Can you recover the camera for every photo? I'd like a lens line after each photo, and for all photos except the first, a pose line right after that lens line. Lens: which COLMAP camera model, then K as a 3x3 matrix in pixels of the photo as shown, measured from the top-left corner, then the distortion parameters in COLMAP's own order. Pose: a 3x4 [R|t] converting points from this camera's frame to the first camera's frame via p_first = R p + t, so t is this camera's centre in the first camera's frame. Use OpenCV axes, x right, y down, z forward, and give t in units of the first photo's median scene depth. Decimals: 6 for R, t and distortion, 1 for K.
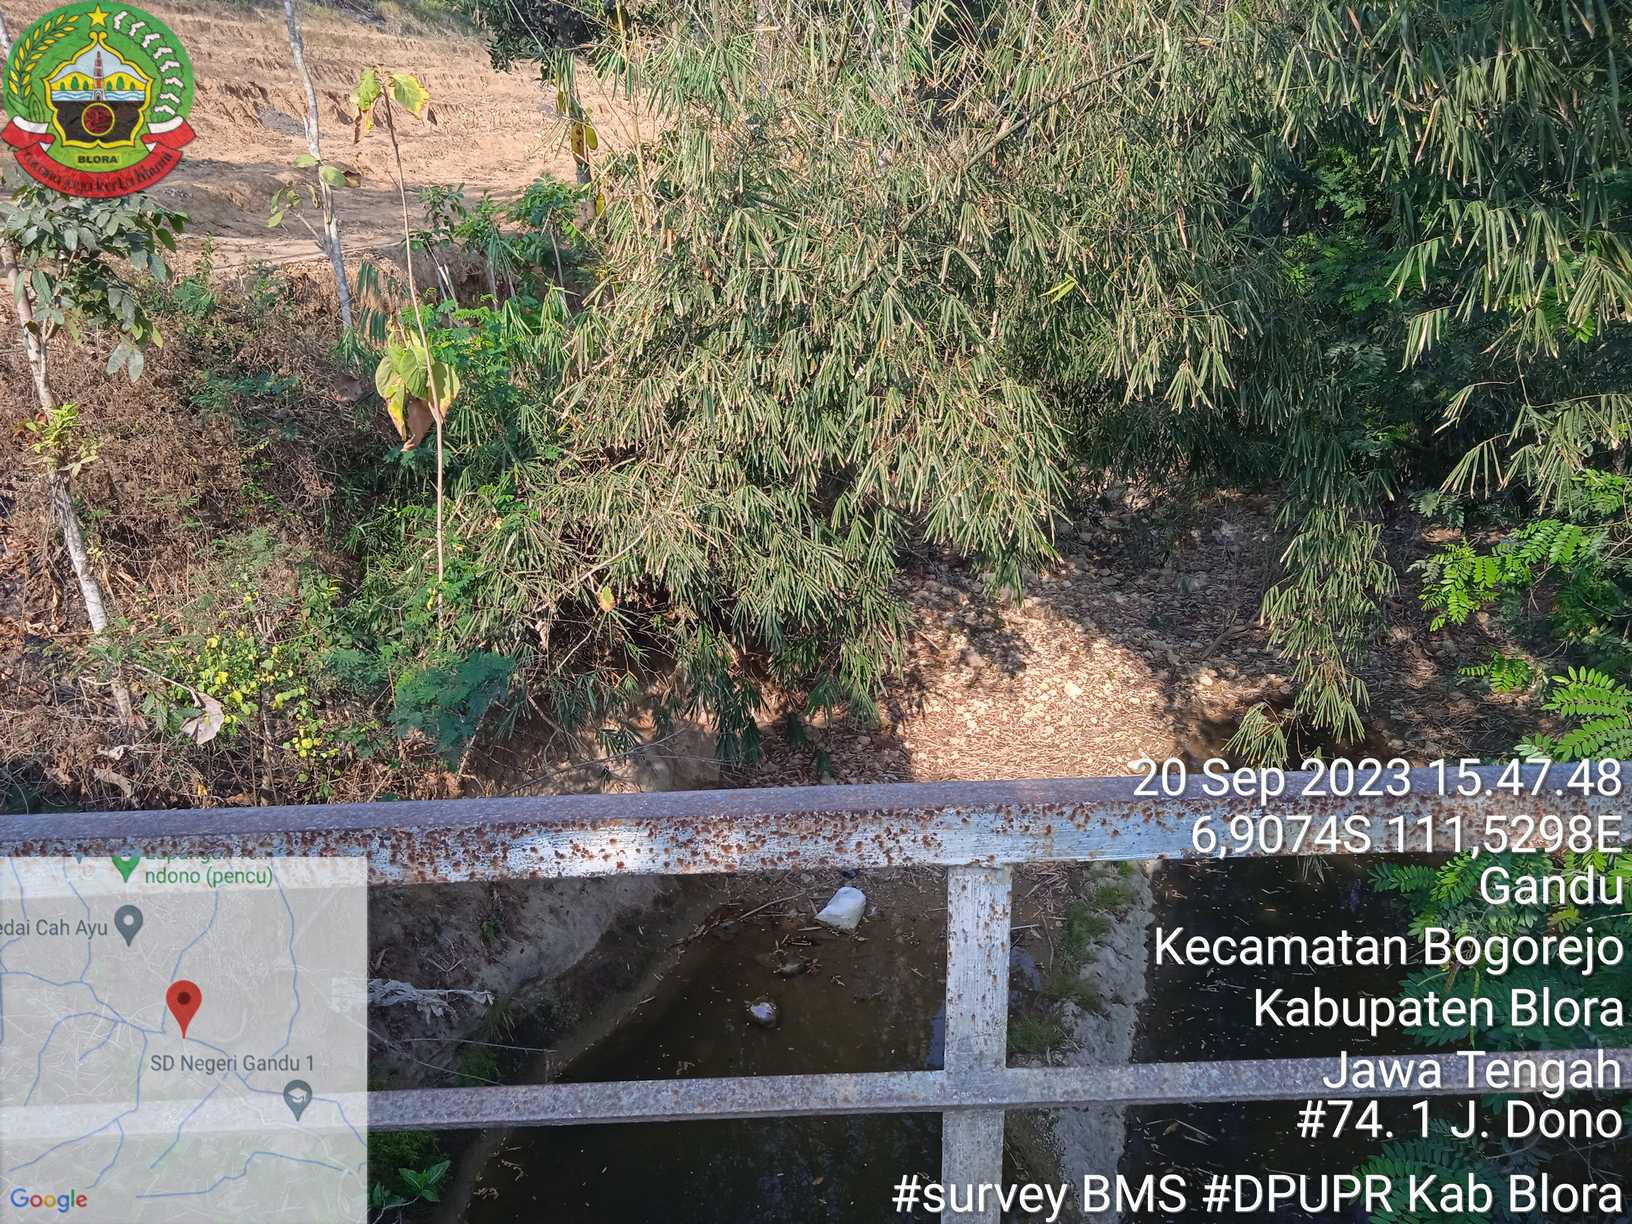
lens RADIAL K [[1338.8, 0, 829.9], [0, 1338.8, 622.1], [0, 0, 1]] dist [0.071803, -0.081495]
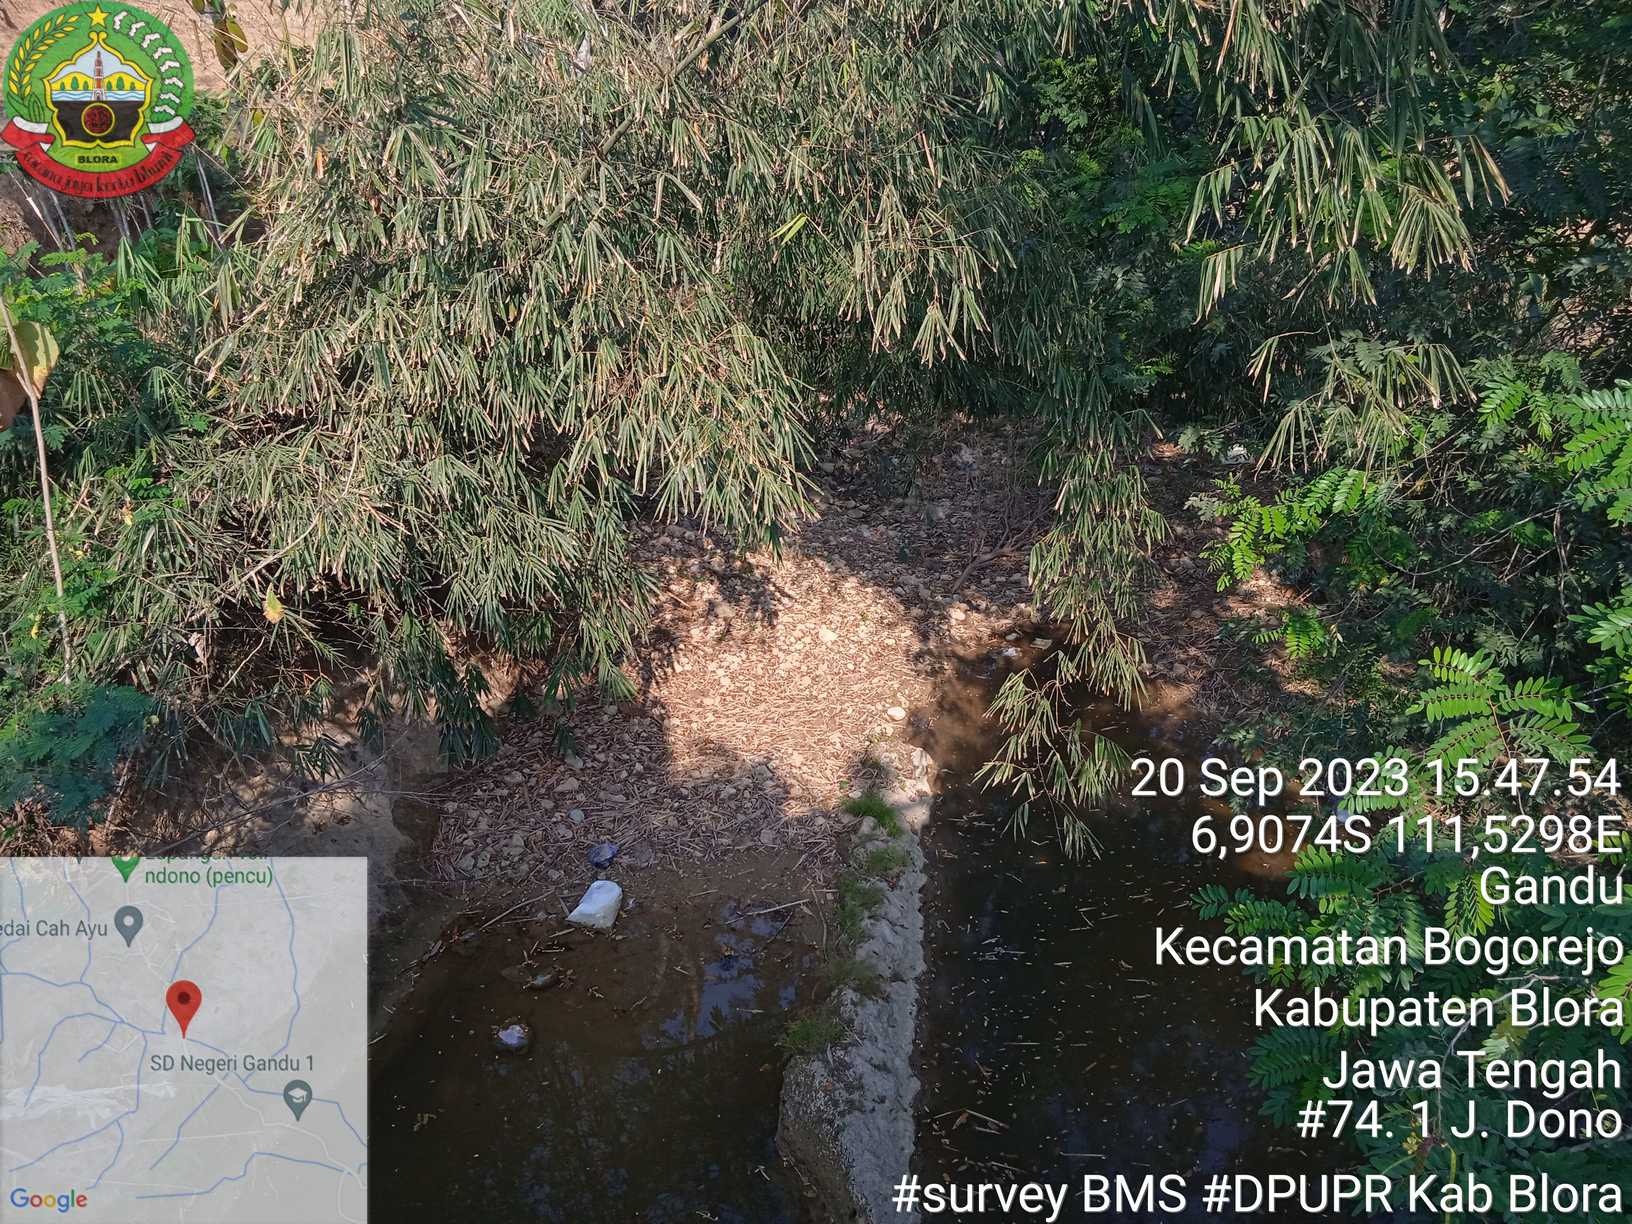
lens RADIAL K [[1338.8, 0, 829.9], [0, 1338.8, 622.1], [0, 0, 1]] dist [0.071803, -0.081495]
pose [[0.980394, -0.072354, 0.183281, 0.013884], [0.061684, 0.996088, 0.063269, -0.034133], [-0.187142, -0.050723, 0.981022, 0.104324]]
